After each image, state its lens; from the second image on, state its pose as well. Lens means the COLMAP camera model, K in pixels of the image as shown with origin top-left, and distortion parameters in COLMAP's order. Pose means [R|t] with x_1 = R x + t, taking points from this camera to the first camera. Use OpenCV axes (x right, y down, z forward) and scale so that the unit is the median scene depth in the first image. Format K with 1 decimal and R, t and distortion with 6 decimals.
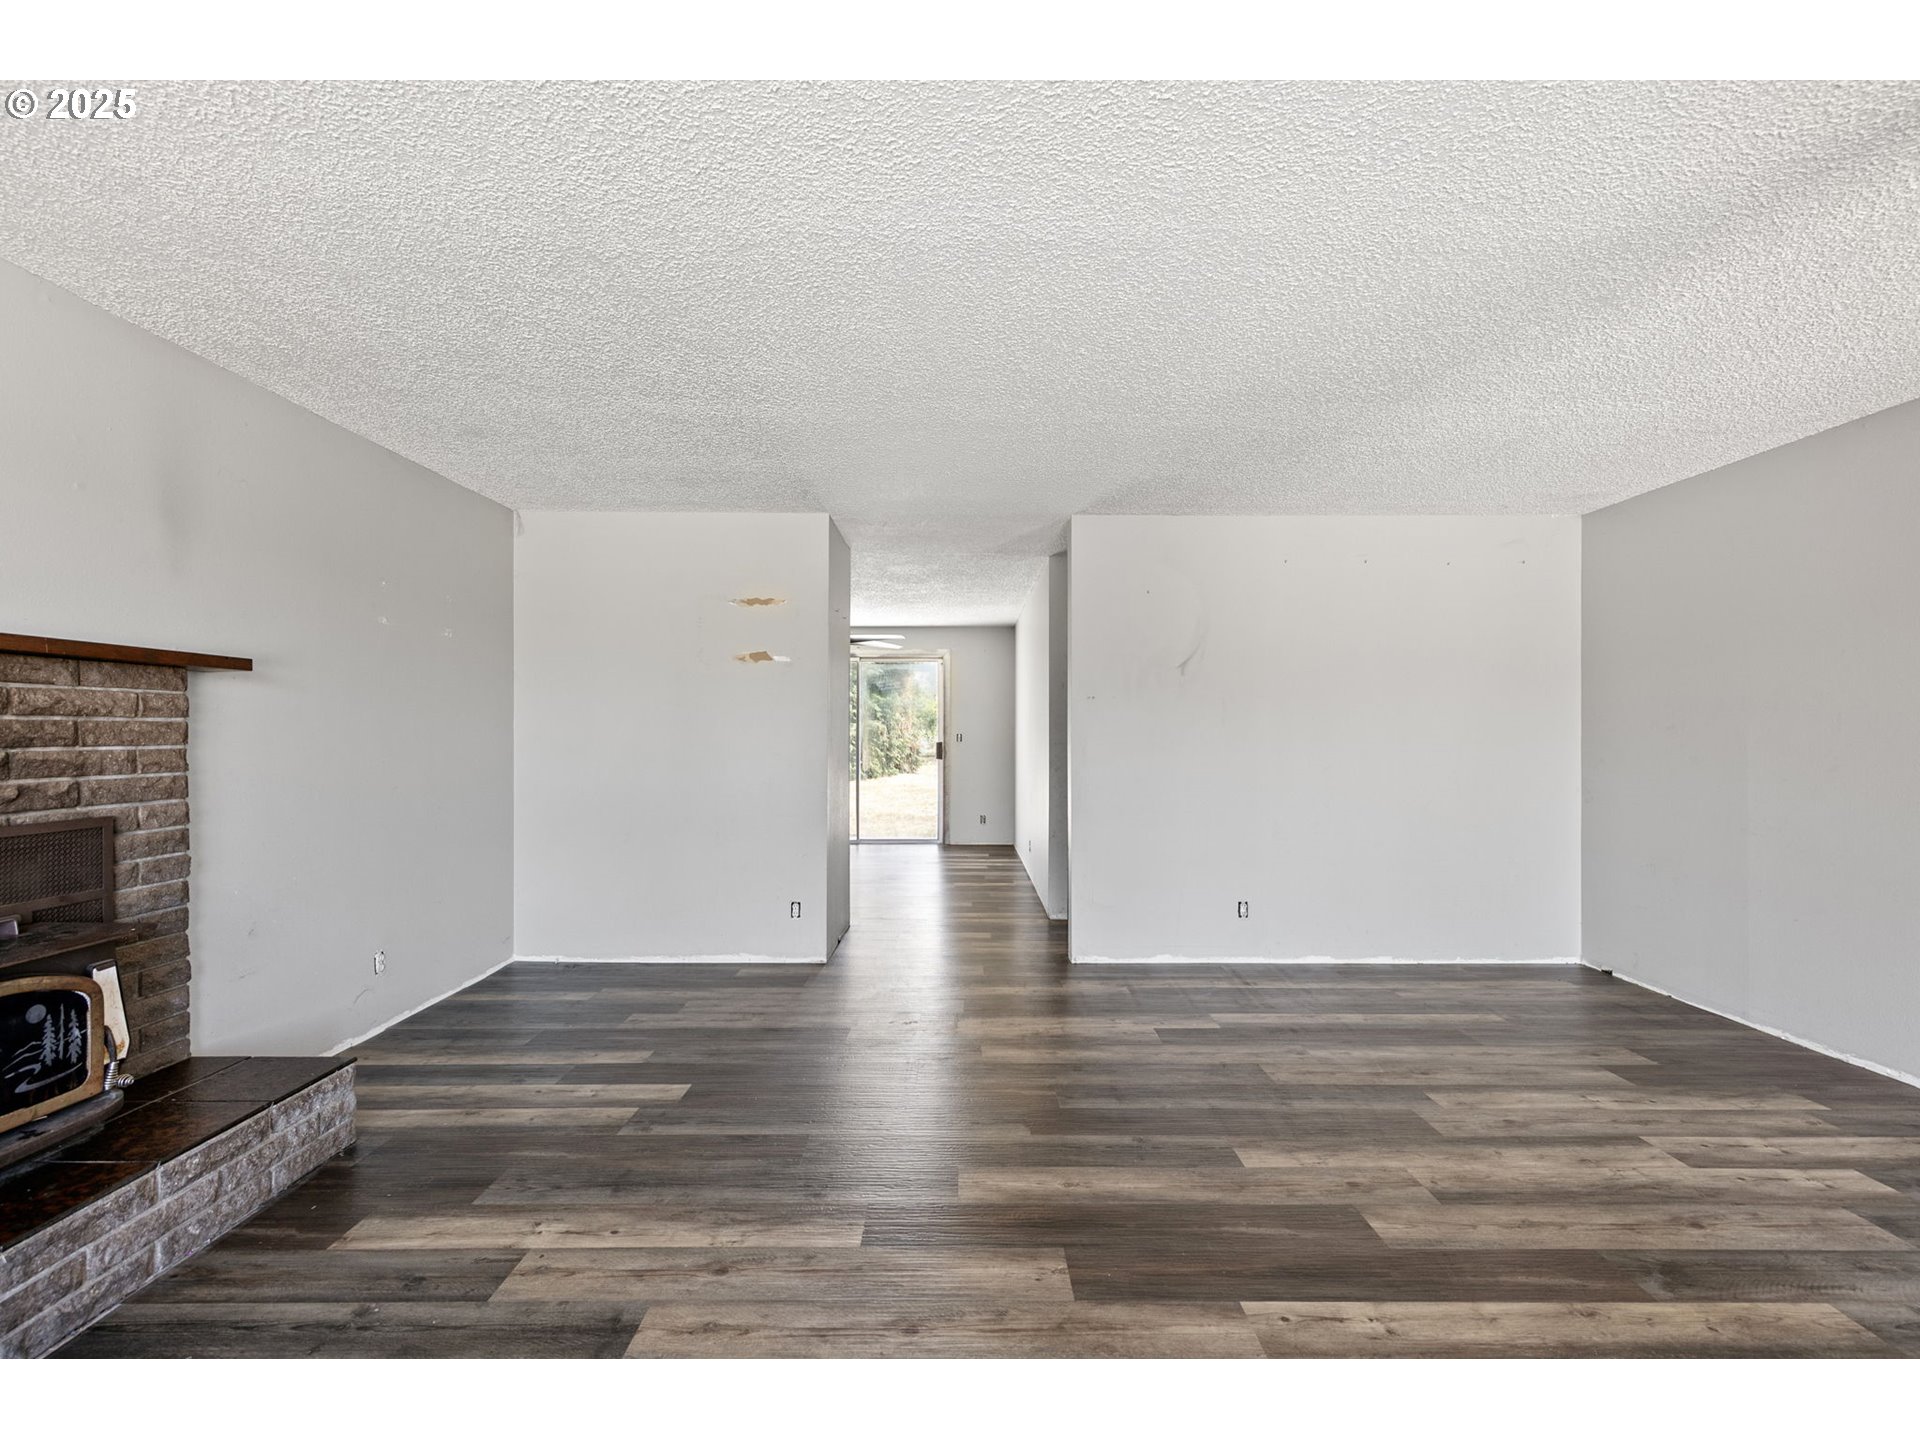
lens RADIAL K [[826.3, 0, 972.5], [0, 826.3, 737.2], [0, 0, 1]] dist [0.007138, -0.000264]
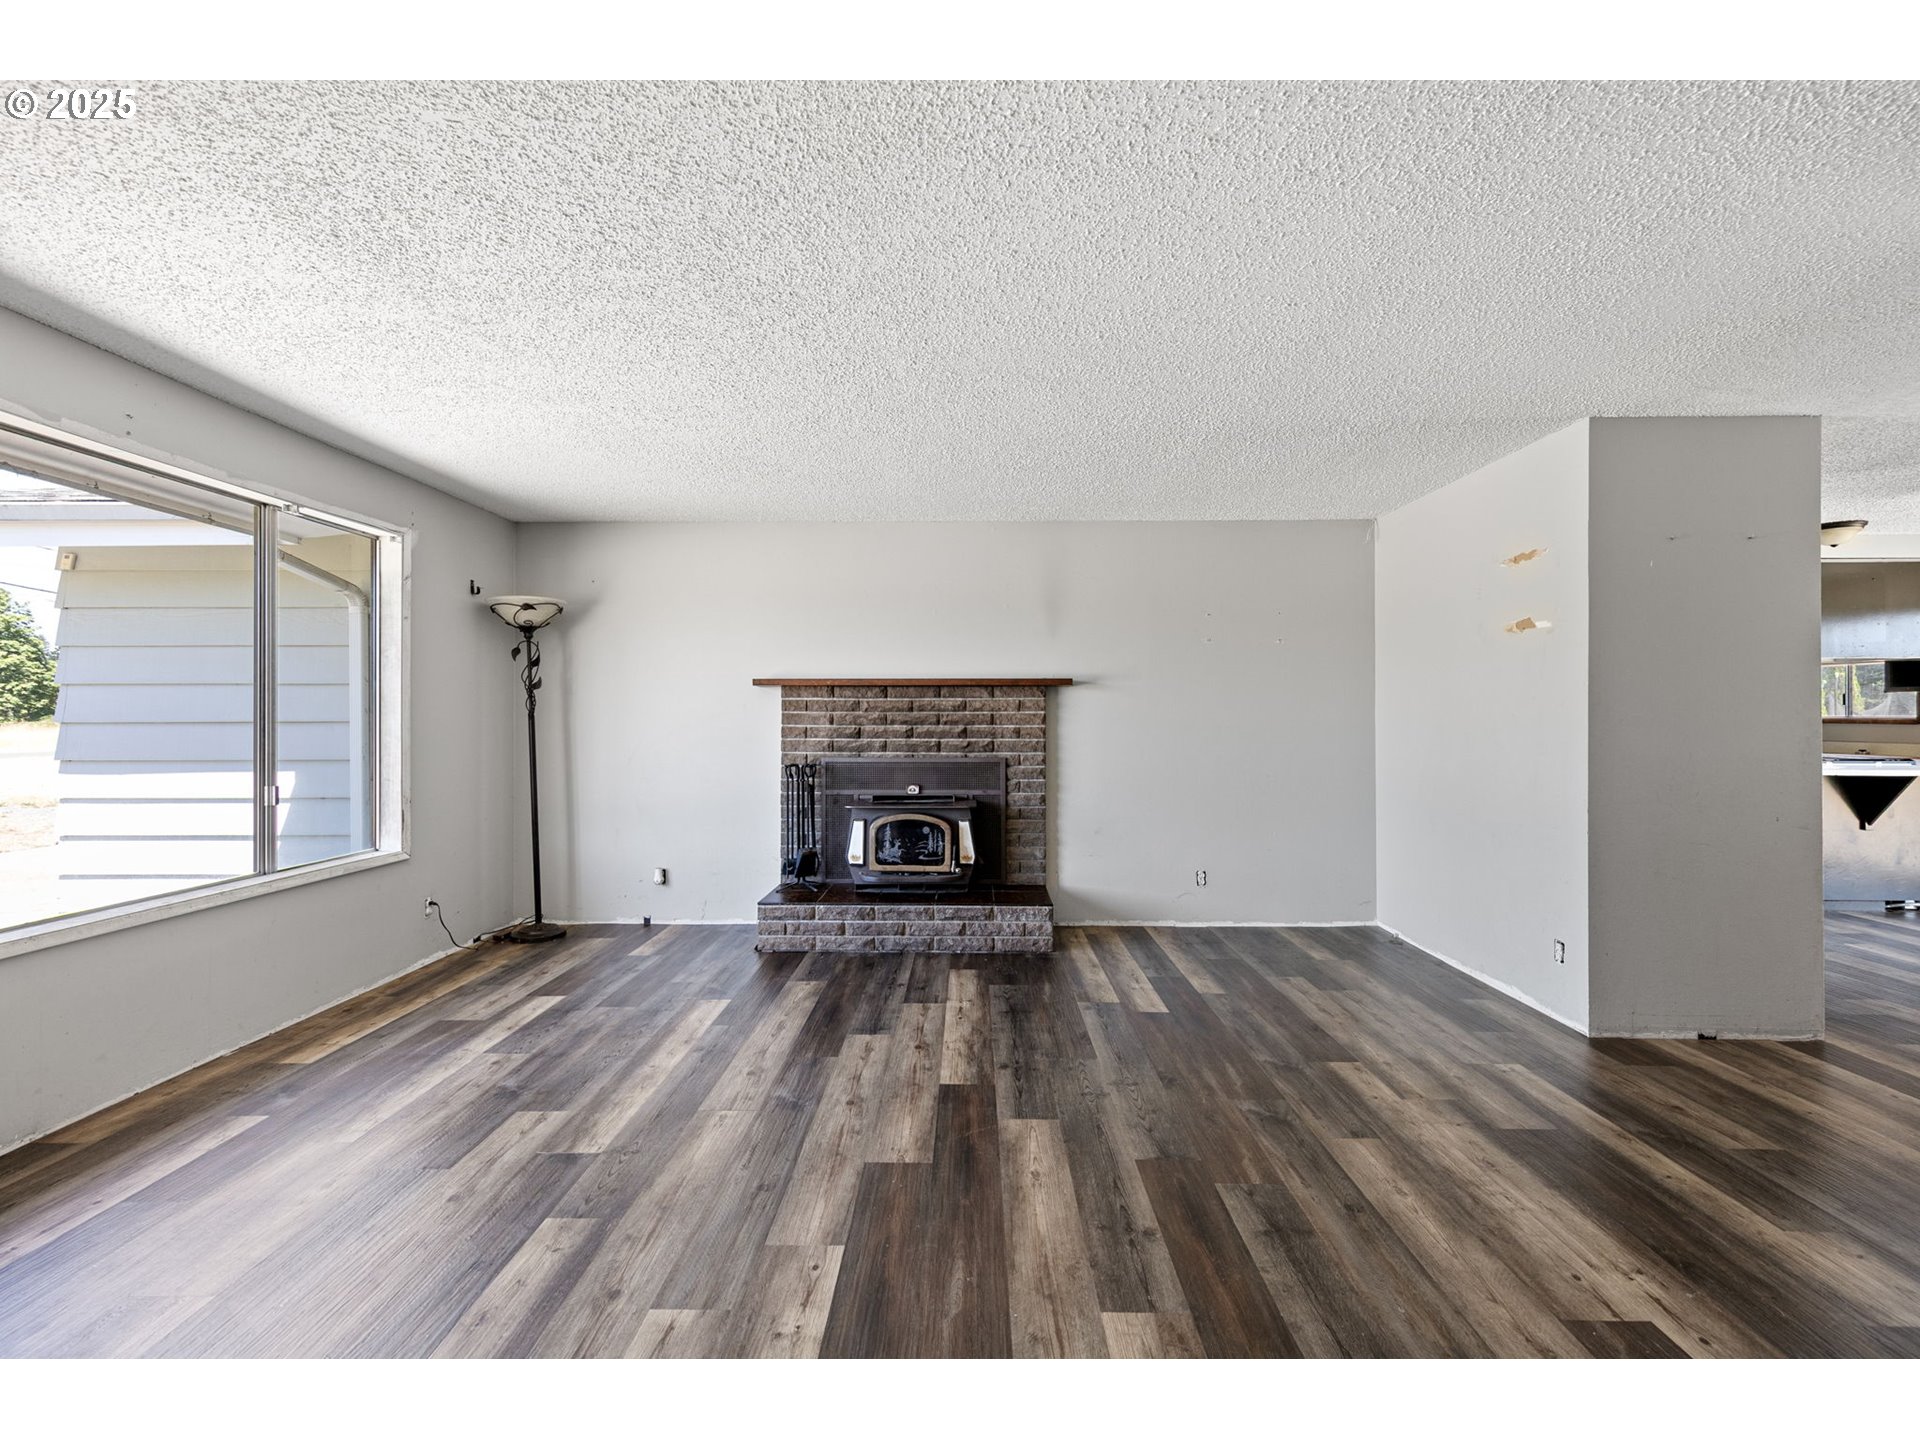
lens RADIAL K [[826.3, 0, 965.6], [0, 826.3, 715.5], [0, 0, 1]] dist [0.007138, -0.000264]
pose [[-0.013898, -0.004870, -0.999892, 1.087831], [-0.005422, 0.999974, -0.004795, -0.003628], [0.999889, 0.005355, -0.013925, 0.907124]]
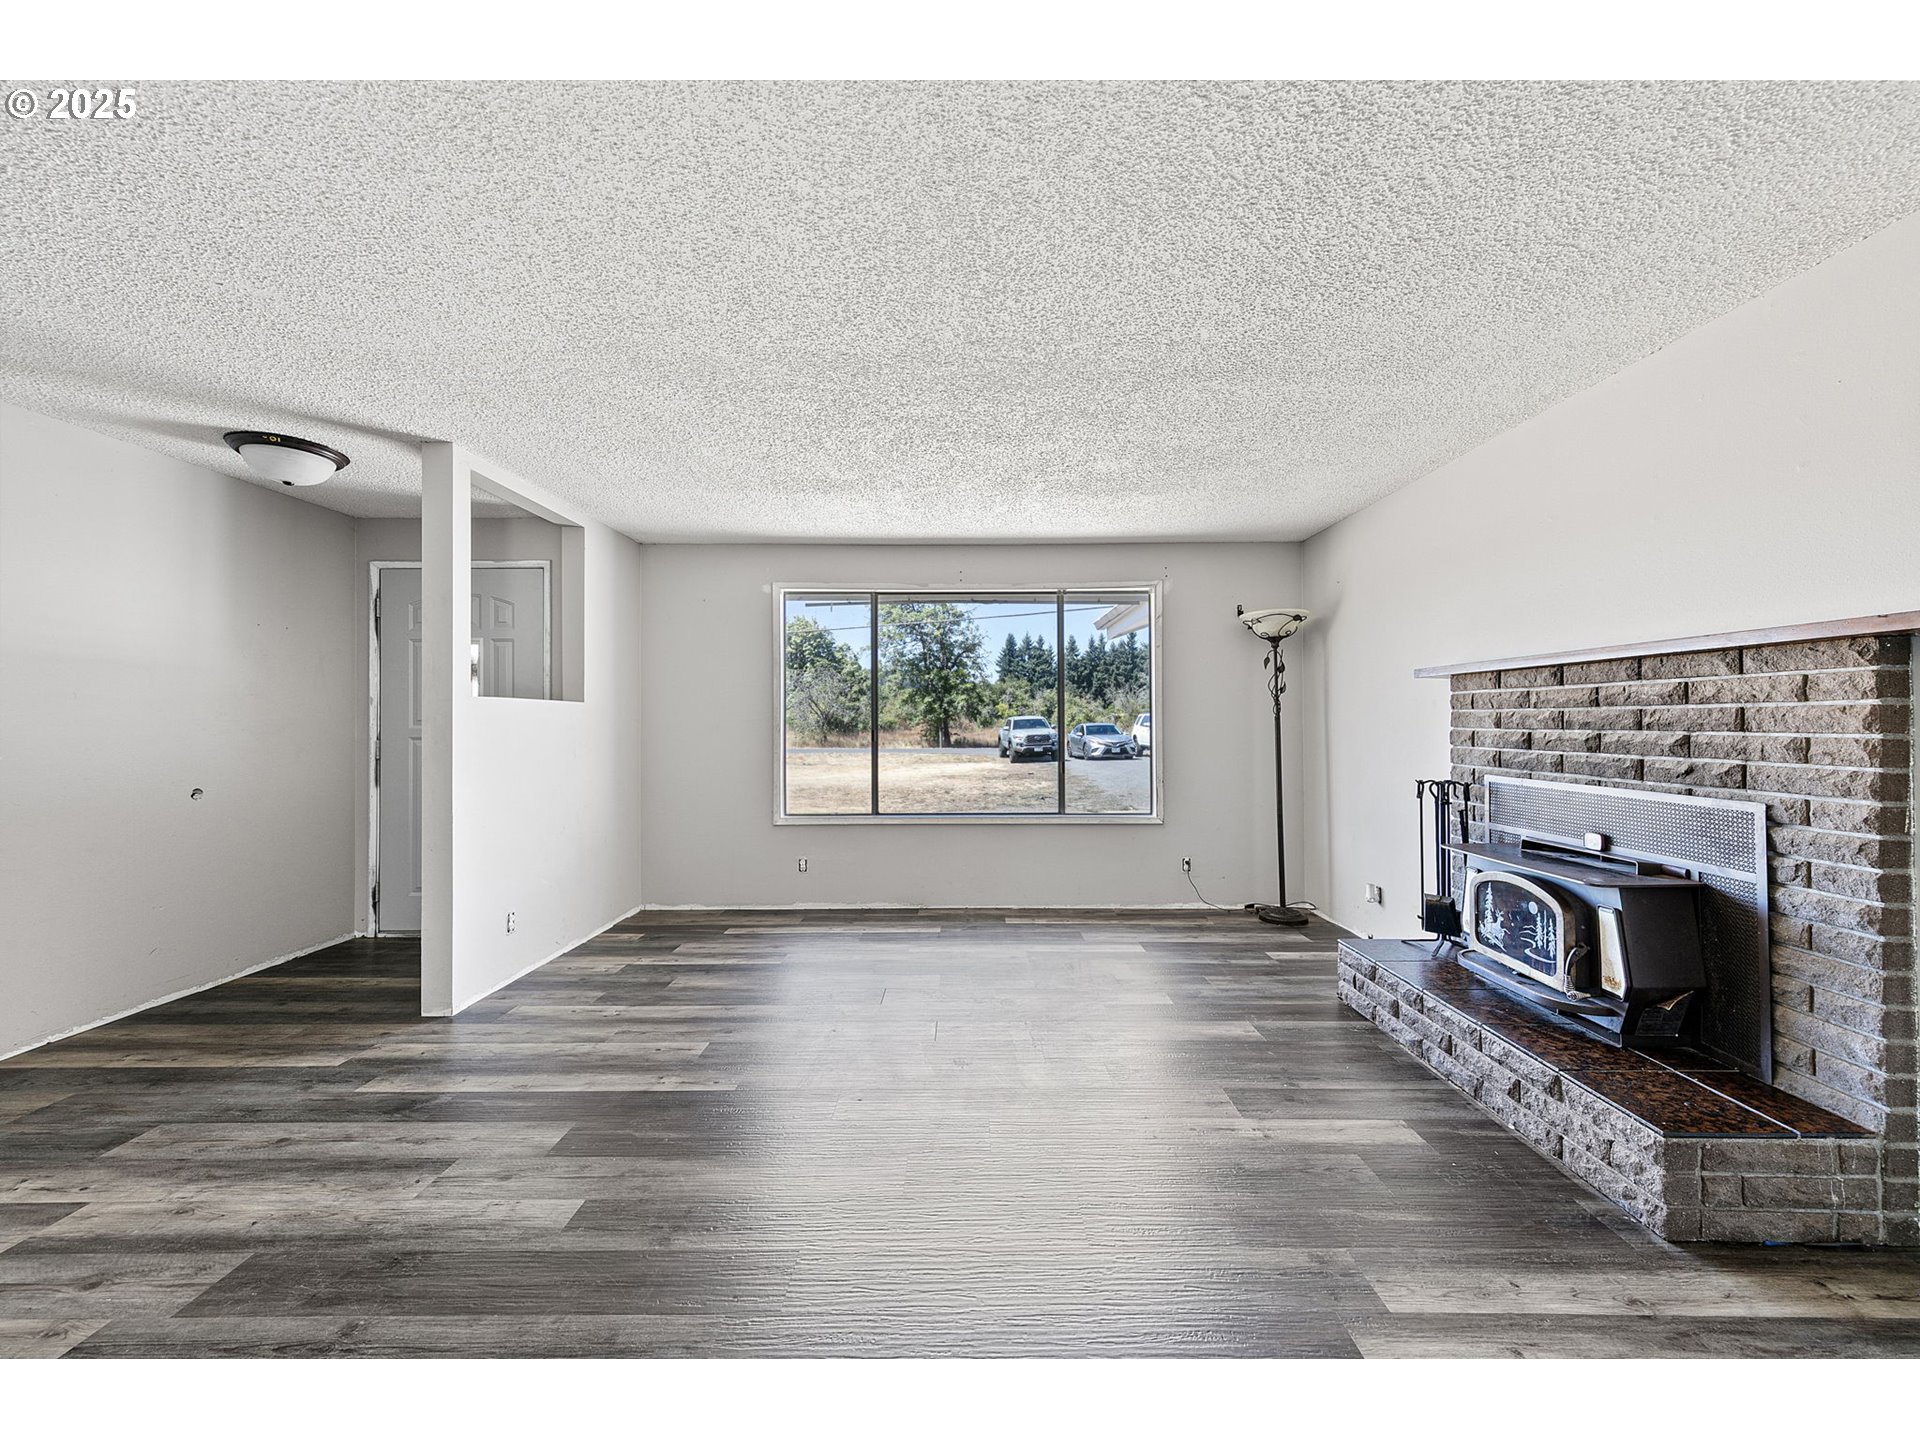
lens RADIAL K [[762.3, 0, 974.9], [0, 762.3, 713.6], [0, 0, 1]] dist [0.003552, 0.000721]
pose [[-0.999935, 0.001679, 0.011266, -0.109407], [0.001621, 0.999985, -0.005174, -0.008307], [-0.011275, -0.005155, -0.999923, 1.873962]]
